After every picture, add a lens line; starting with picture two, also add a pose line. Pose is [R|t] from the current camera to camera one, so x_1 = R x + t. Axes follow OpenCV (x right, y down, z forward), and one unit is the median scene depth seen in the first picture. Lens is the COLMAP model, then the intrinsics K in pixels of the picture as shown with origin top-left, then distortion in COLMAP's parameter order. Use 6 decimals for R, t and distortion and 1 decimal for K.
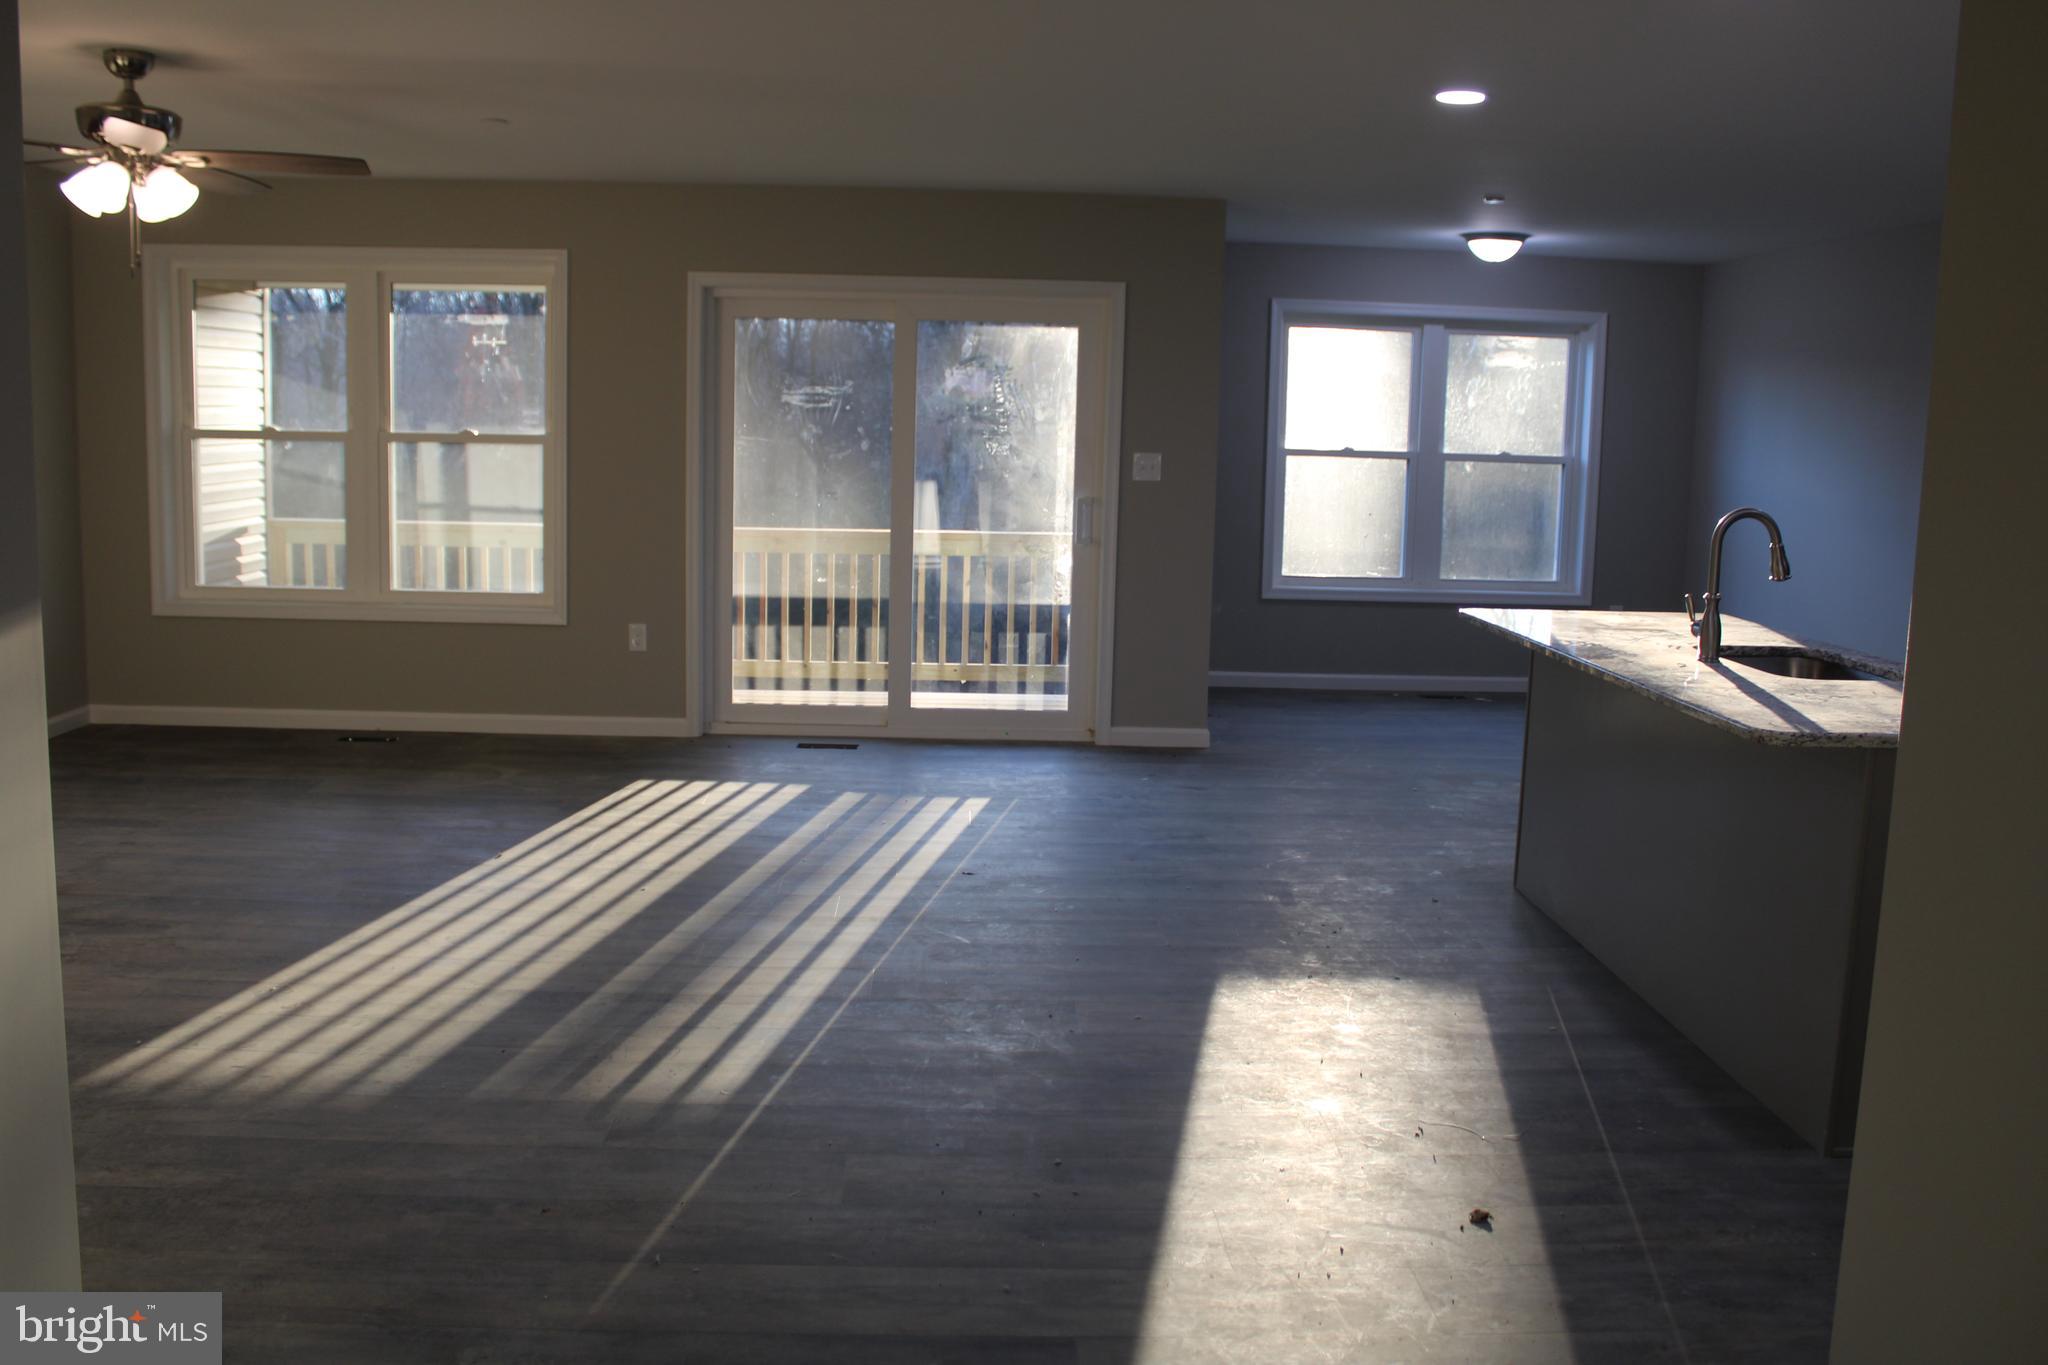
lens RADIAL K [[2022.6, 0, 1024.0], [0, 2022.6, 682.5], [0, 0, 1]] dist [-0.105571, 0.004056]
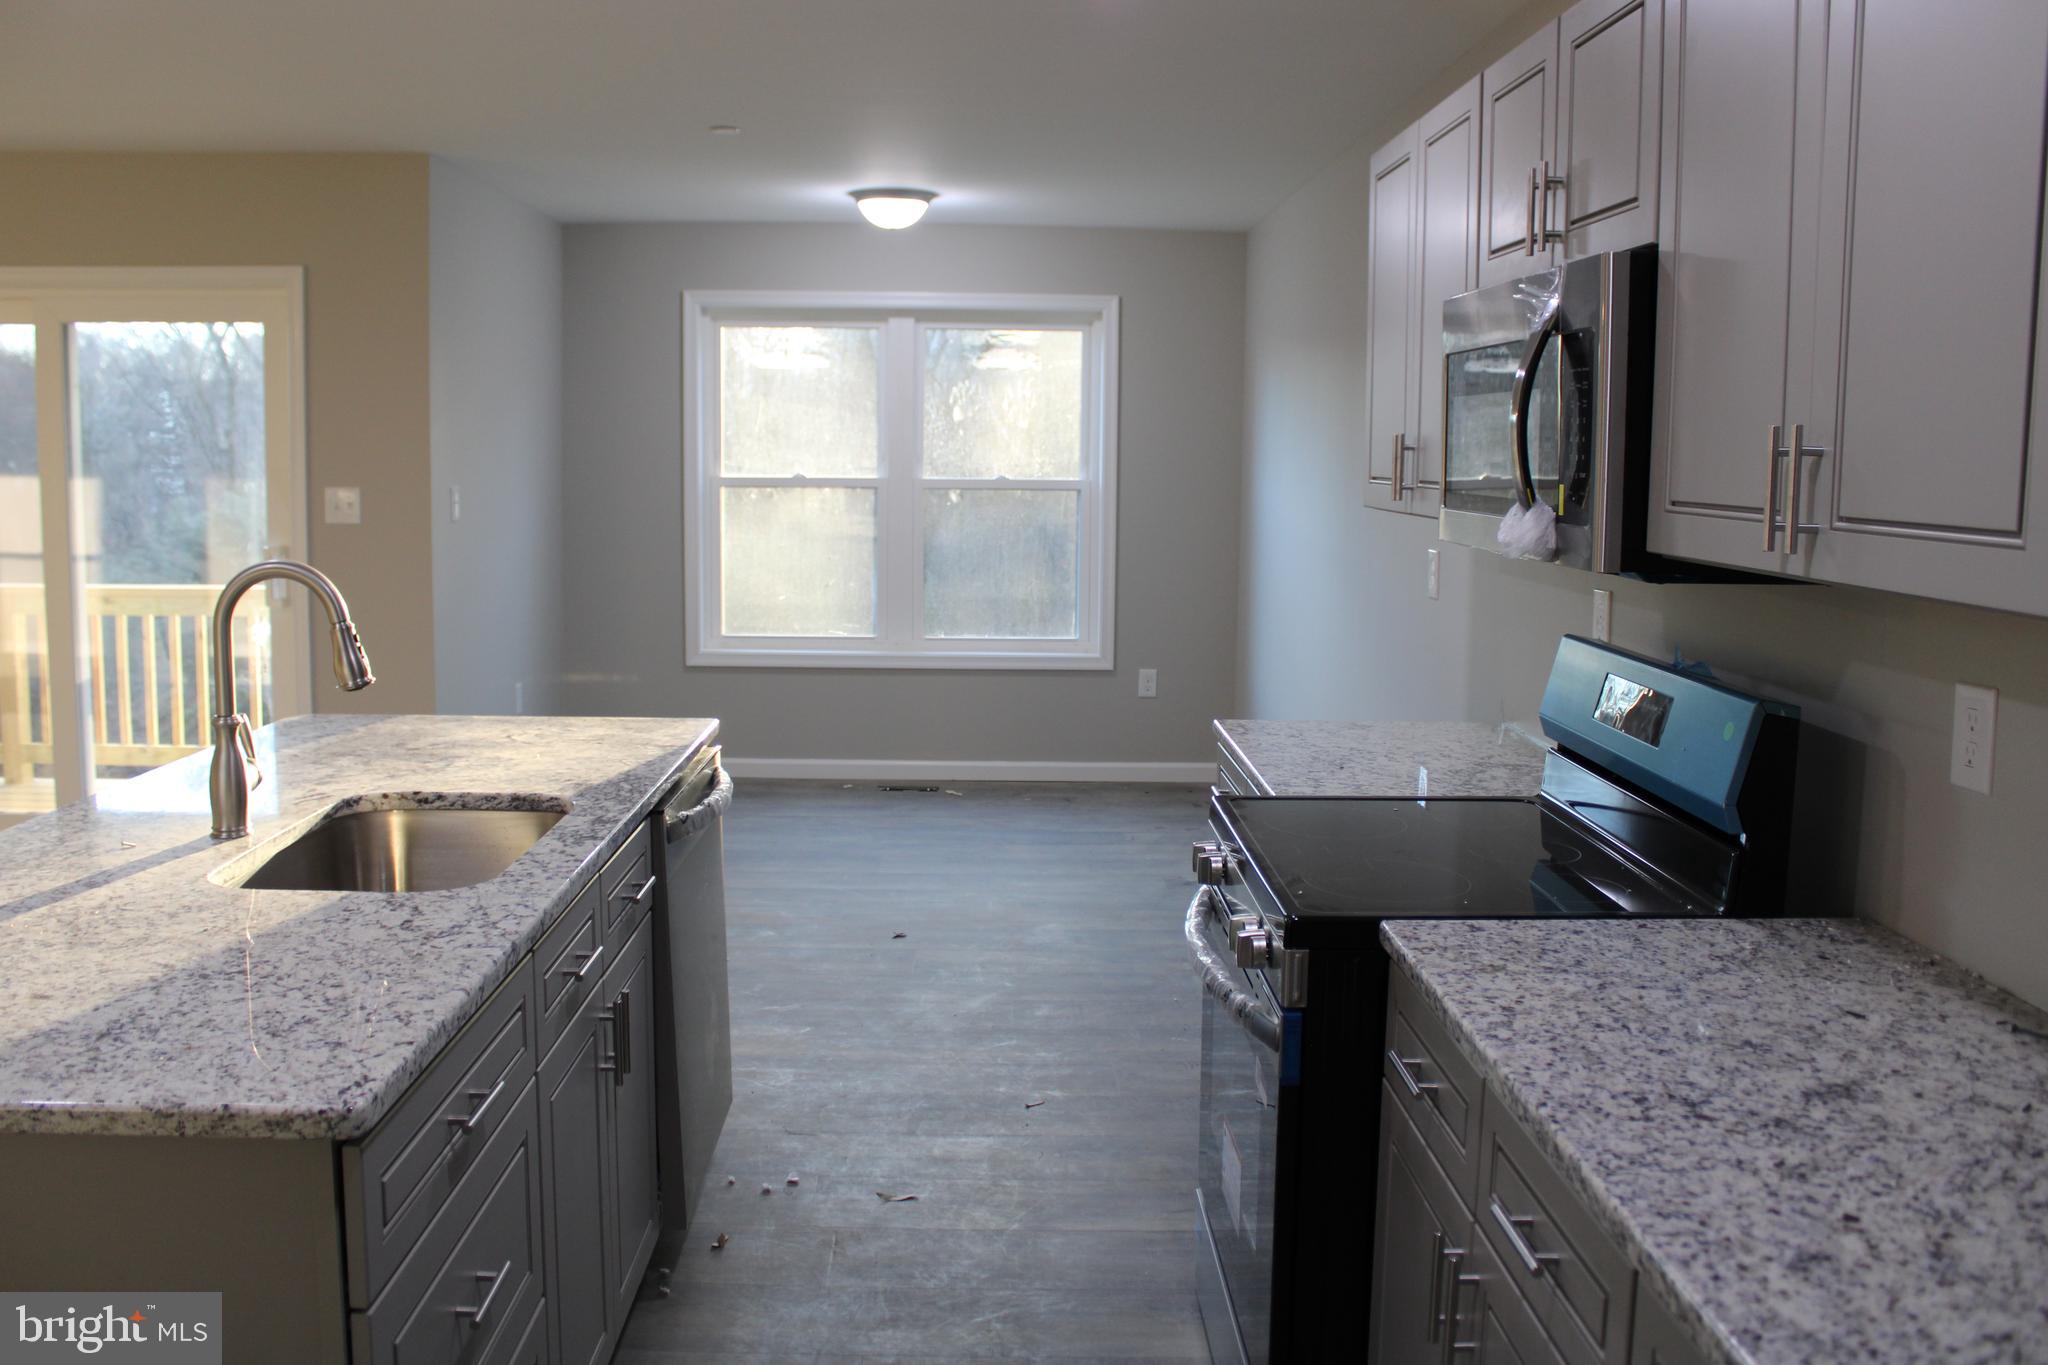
lens RADIAL K [[2022.6, 0, 1024.0], [0, 2022.6, 682.5], [0, 0, 1]] dist [-0.105571, 0.004056]
pose [[0.998450, -0.009402, -0.054849, 0.294216], [0.008349, 0.999777, -0.019391, -0.018108], [0.055019, 0.018903, 0.998306, 0.209013]]
